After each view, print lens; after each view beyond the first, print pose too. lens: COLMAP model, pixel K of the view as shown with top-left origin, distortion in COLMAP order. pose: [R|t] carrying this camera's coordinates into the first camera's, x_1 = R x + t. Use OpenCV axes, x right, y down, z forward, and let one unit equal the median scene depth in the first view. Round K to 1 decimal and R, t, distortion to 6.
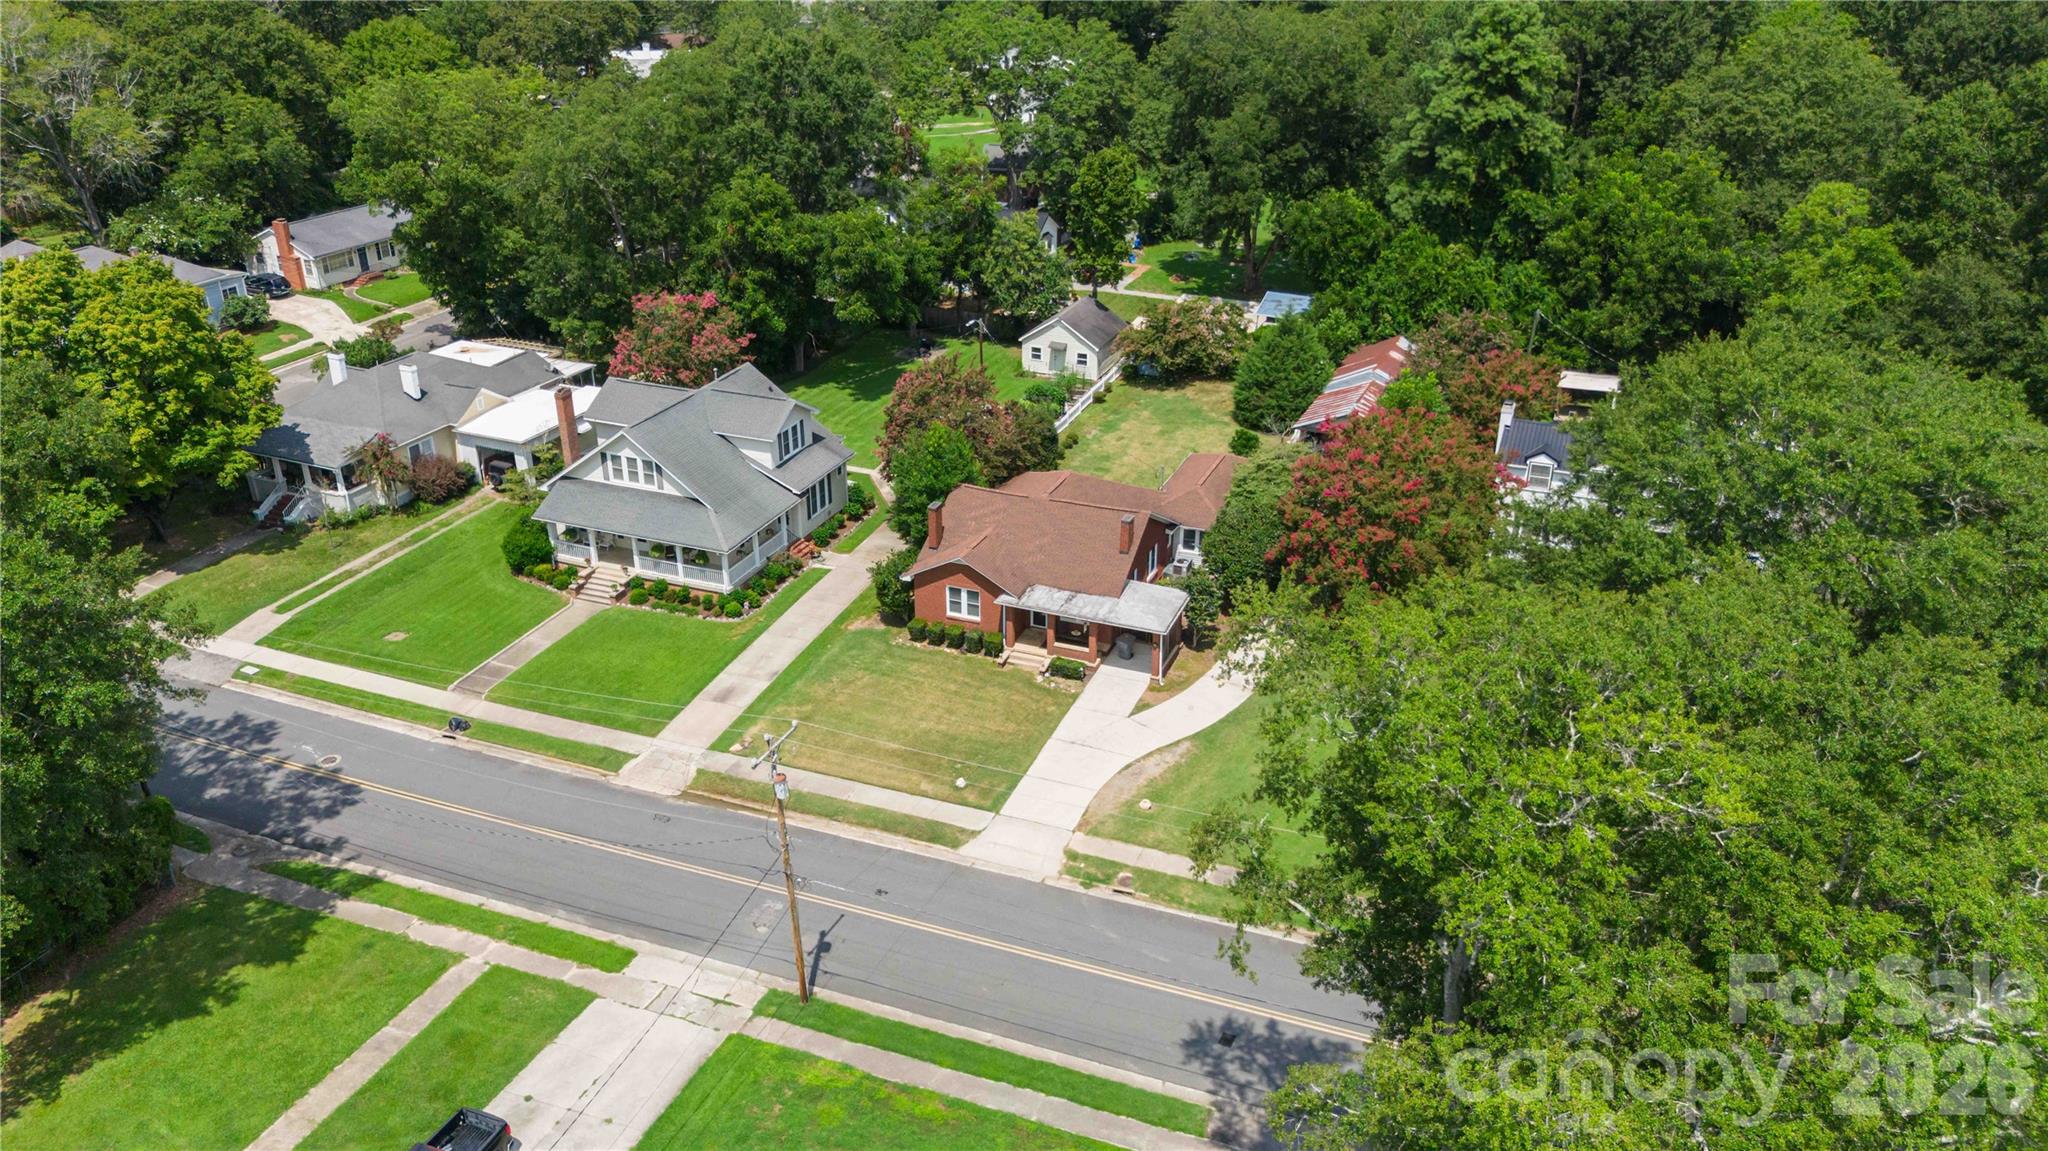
lens RADIAL K [[1512.9, 0, 1028.8], [0, 1512.9, 583.5], [0, 0, 1]] dist [0.071879, -0.086290]
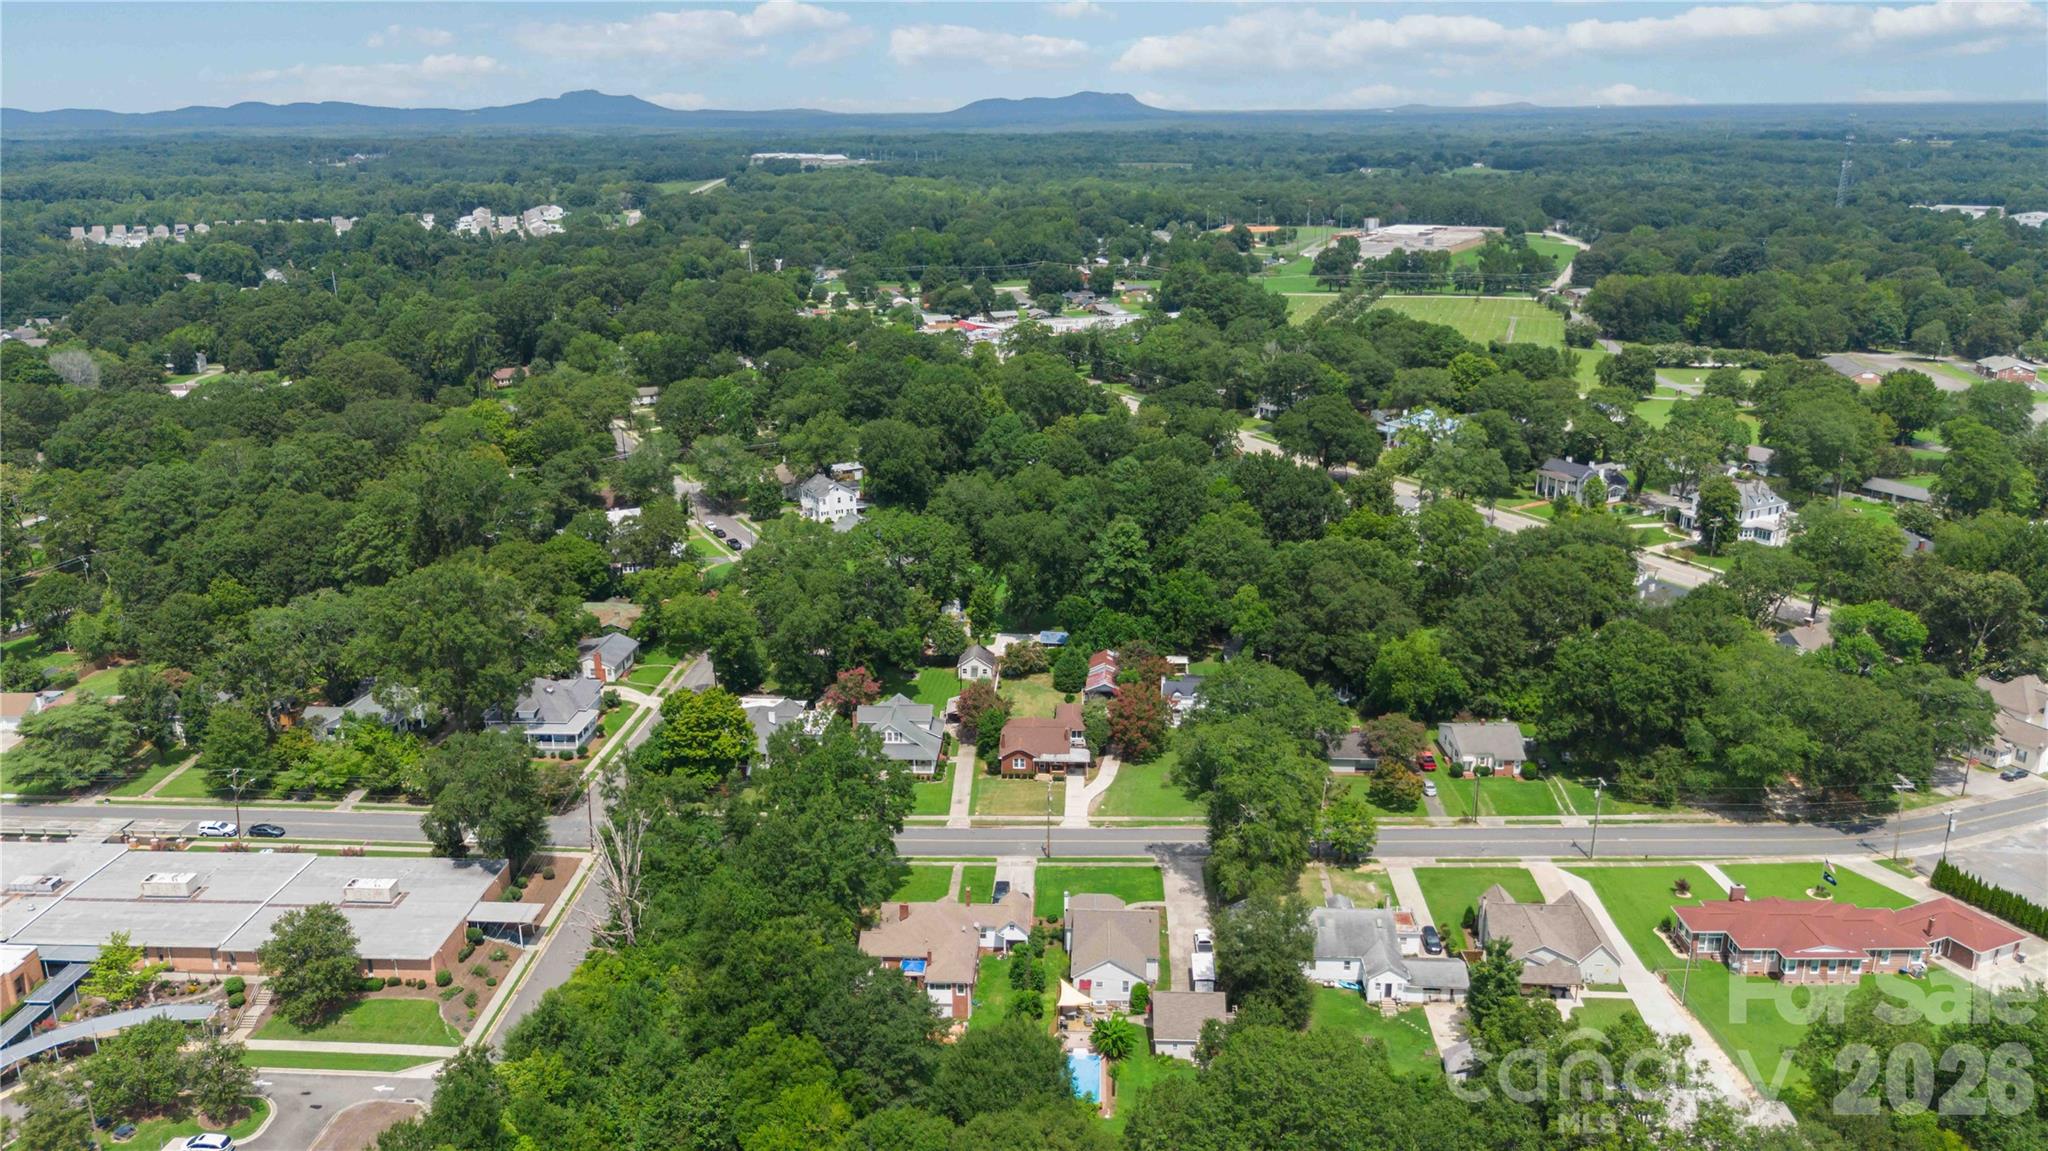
lens RADIAL K [[1500.3, 0, 1024.0], [0, 1500.3, 575.5], [0, 0, 1]] dist [0.101195, -0.154638]
pose [[0.945330, -0.102599, 0.309554, -0.808998], [0.149606, 0.979882, -0.132099, 0.037230], [-0.289773, 0.171189, 0.941661, -1.681721]]
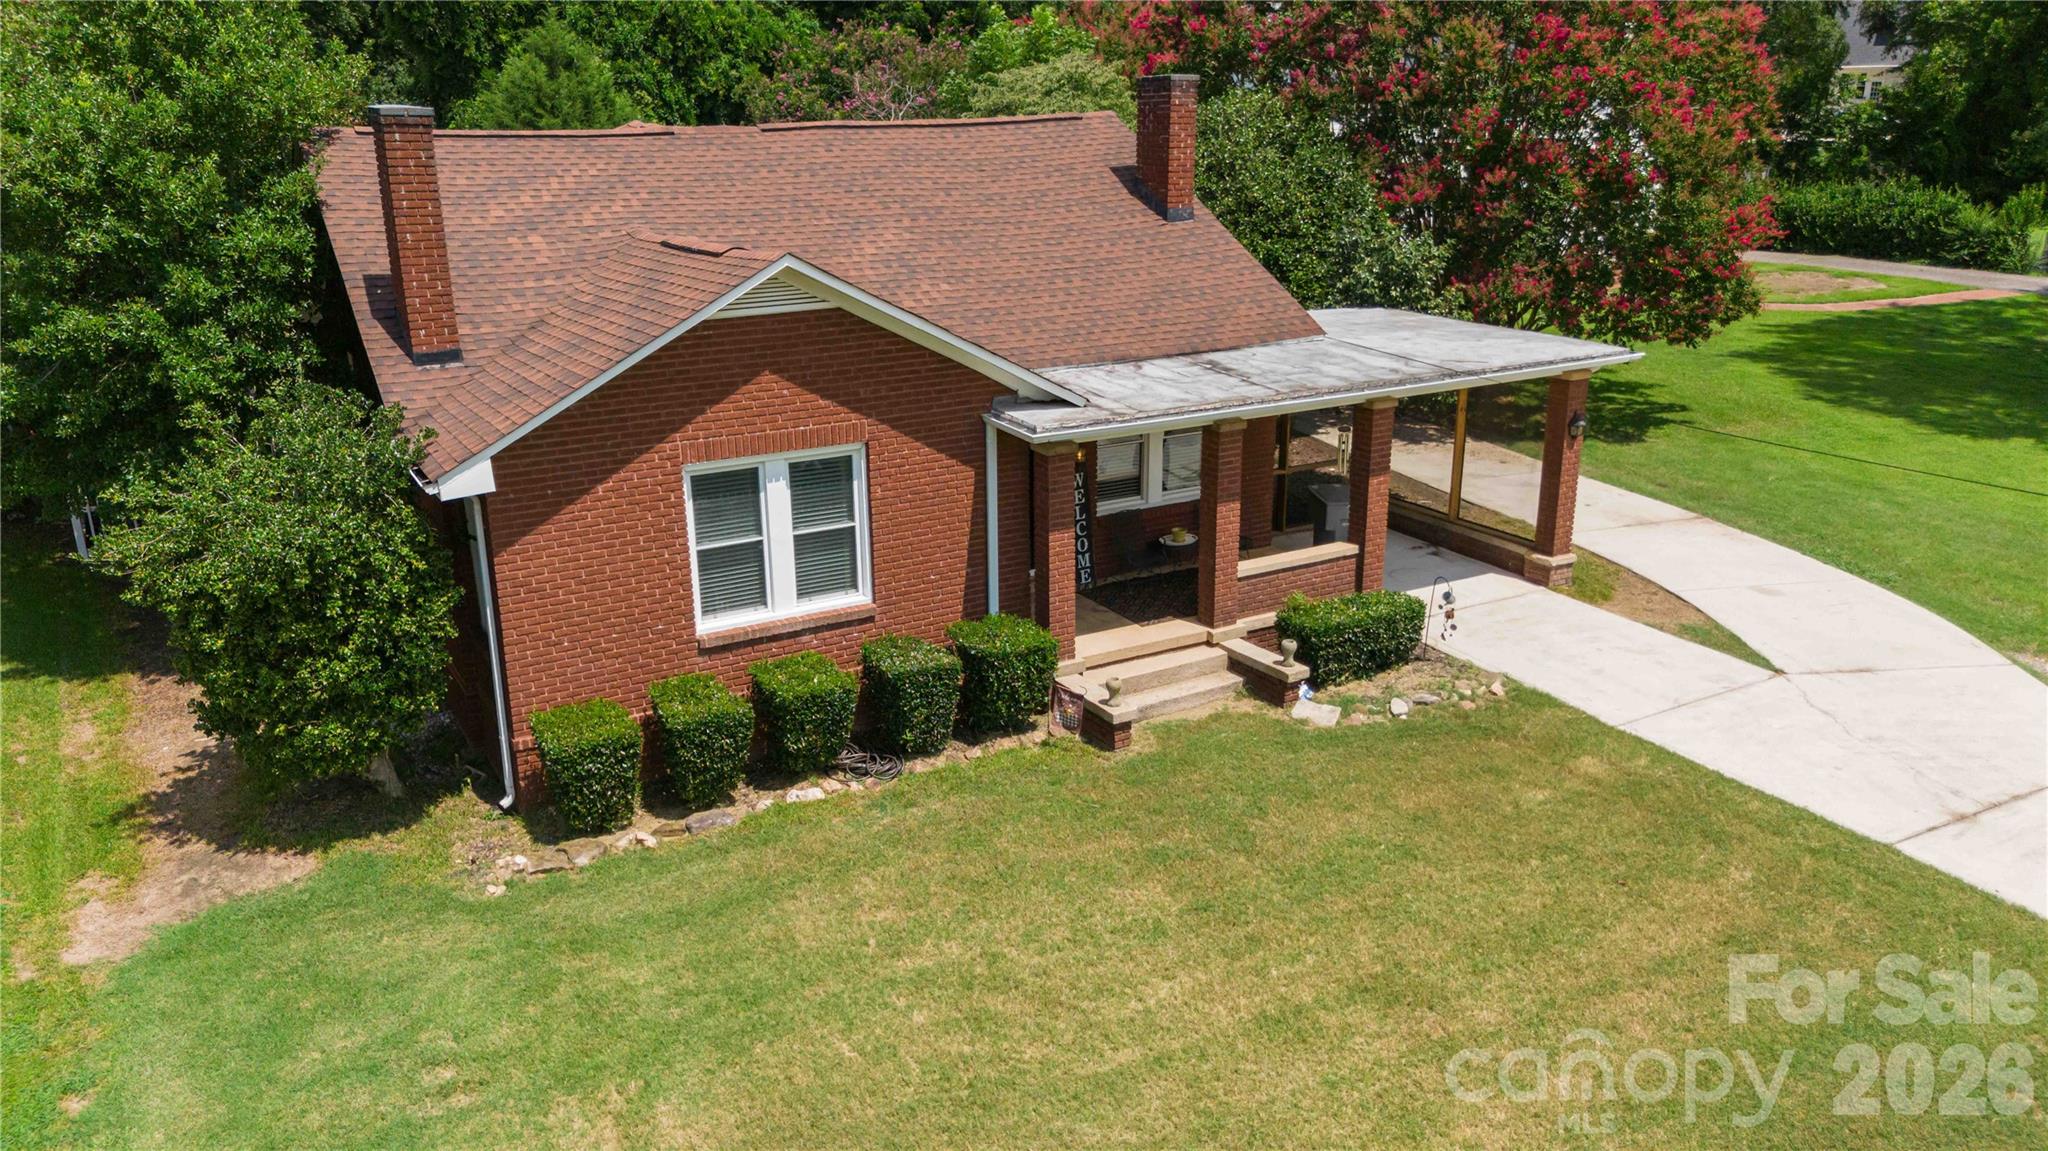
lens RADIAL K [[1512.9, 0, 1028.8], [0, 1512.9, 583.5], [0, 0, 1]] dist [0.071879, -0.086290]
pose [[0.610470, -0.246123, 0.752828, -0.147000], [0.350981, 0.936137, 0.021442, 0.021515], [-0.710027, 0.251139, 0.657868, 0.724049]]
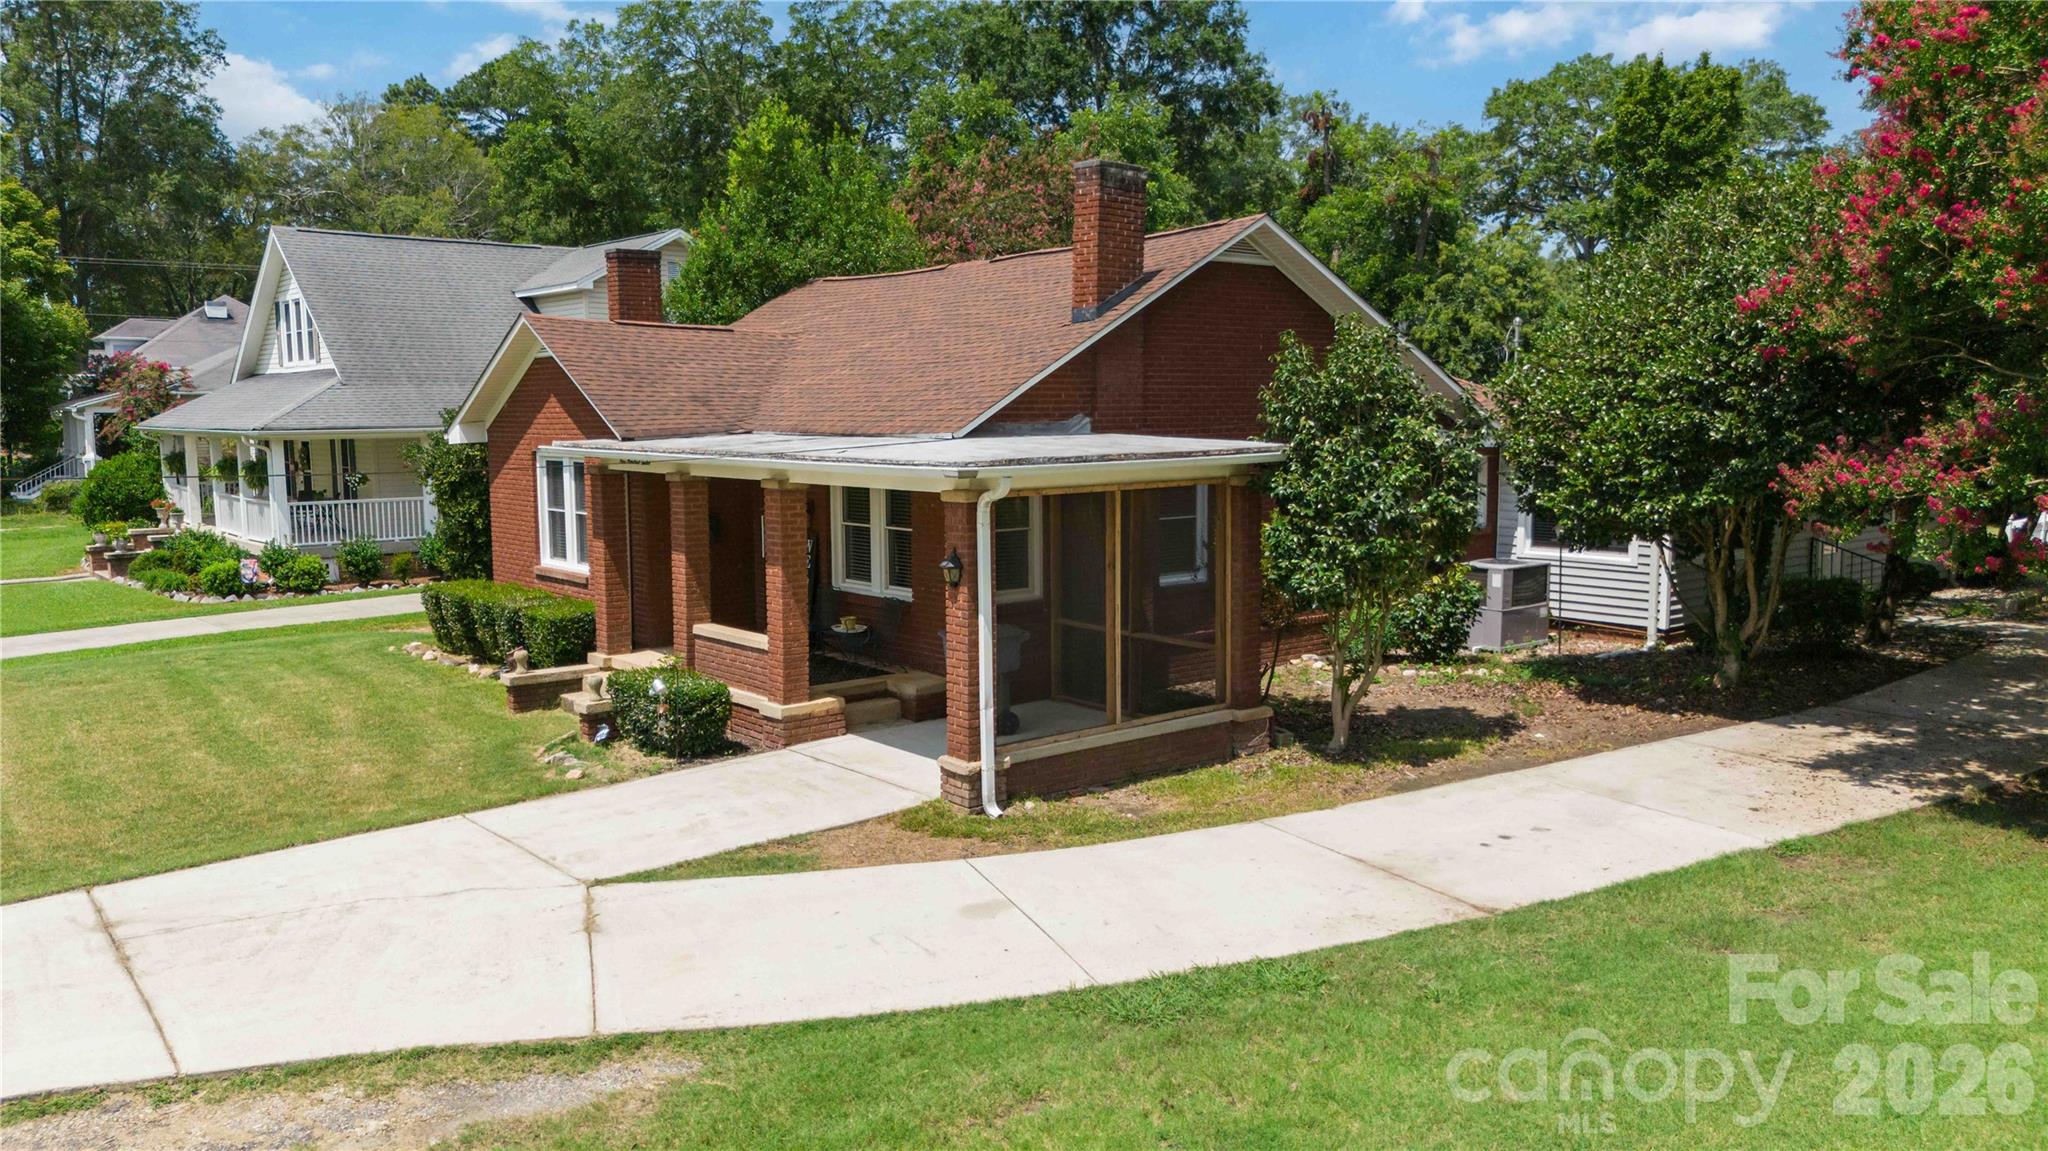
lens RADIAL K [[1512.9, 0, 1028.8], [0, 1512.9, 583.5], [0, 0, 1]] dist [0.071879, -0.086290]
pose [[0.868610, 0.049806, -0.492988, 0.146452], [-0.211104, 0.937318, -0.277254, 0.073244], [0.448277, 0.344897, 0.824678, 0.687350]]
